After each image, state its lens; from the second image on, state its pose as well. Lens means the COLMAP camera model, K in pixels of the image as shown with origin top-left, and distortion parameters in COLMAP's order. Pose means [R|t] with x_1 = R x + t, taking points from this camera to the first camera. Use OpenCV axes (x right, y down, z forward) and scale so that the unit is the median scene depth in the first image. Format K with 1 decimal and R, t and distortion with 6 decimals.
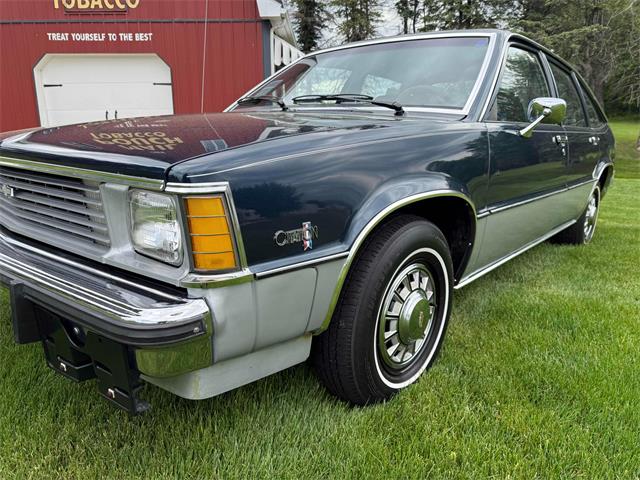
lens RADIAL K [[451.4, 0, 319.8], [0, 451.4, 236.2], [0, 0, 1]] dist [0.056960, -0.075230]
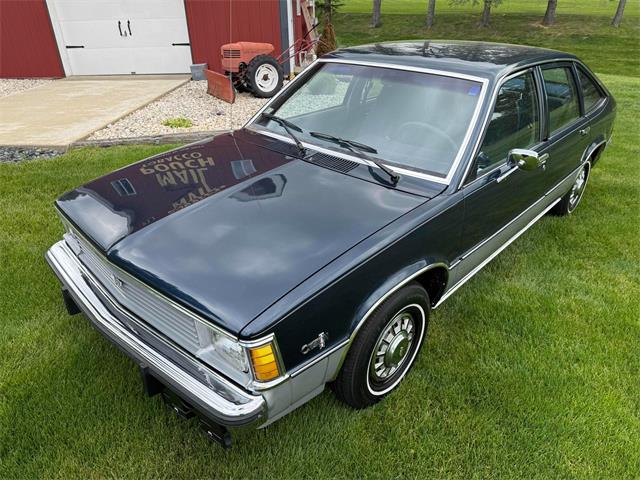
lens RADIAL K [[451.4, 0, 319.8], [0, 451.4, 236.2], [0, 0, 1]] dist [0.056960, -0.075230]
pose [[0.999219, -0.000119, -0.039514, 0.020047], [0.010500, 0.964839, 0.262632, -0.559017], [0.038093, -0.262842, 0.964087, -0.311463]]
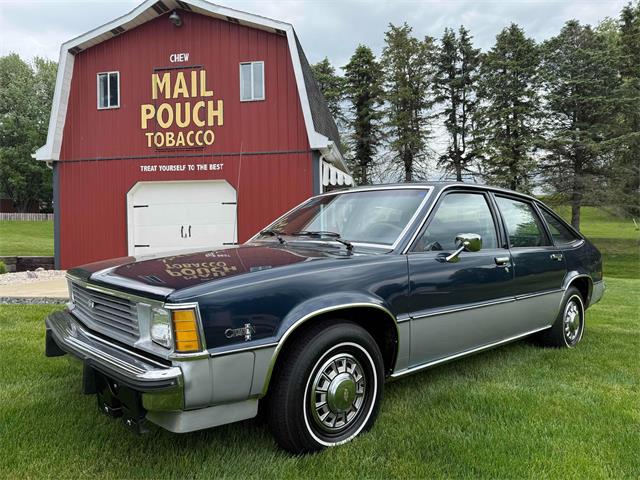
lens RADIAL K [[451.4, 0, 319.8], [0, 451.4, 236.2], [0, 0, 1]] dist [0.056960, -0.075230]
pose [[0.989629, -0.020963, -0.142107, 0.357650], [-0.011262, 0.974927, -0.222242, 0.016004], [0.143202, 0.221537, 0.964580, -0.502096]]
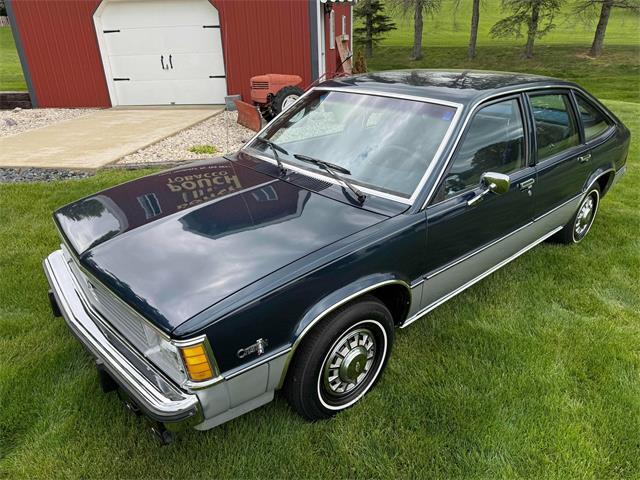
lens RADIAL K [[452.1, 0, 320.0], [0, 452.1, 242.4], [0, 0, 1]] dist [0.063186, -0.076855]
pose [[0.990678, 0.026898, -0.133543, 0.290372], [0.001936, 0.977434, 0.211234, -0.525031], [0.136211, -0.209524, 0.968270, -0.358853]]
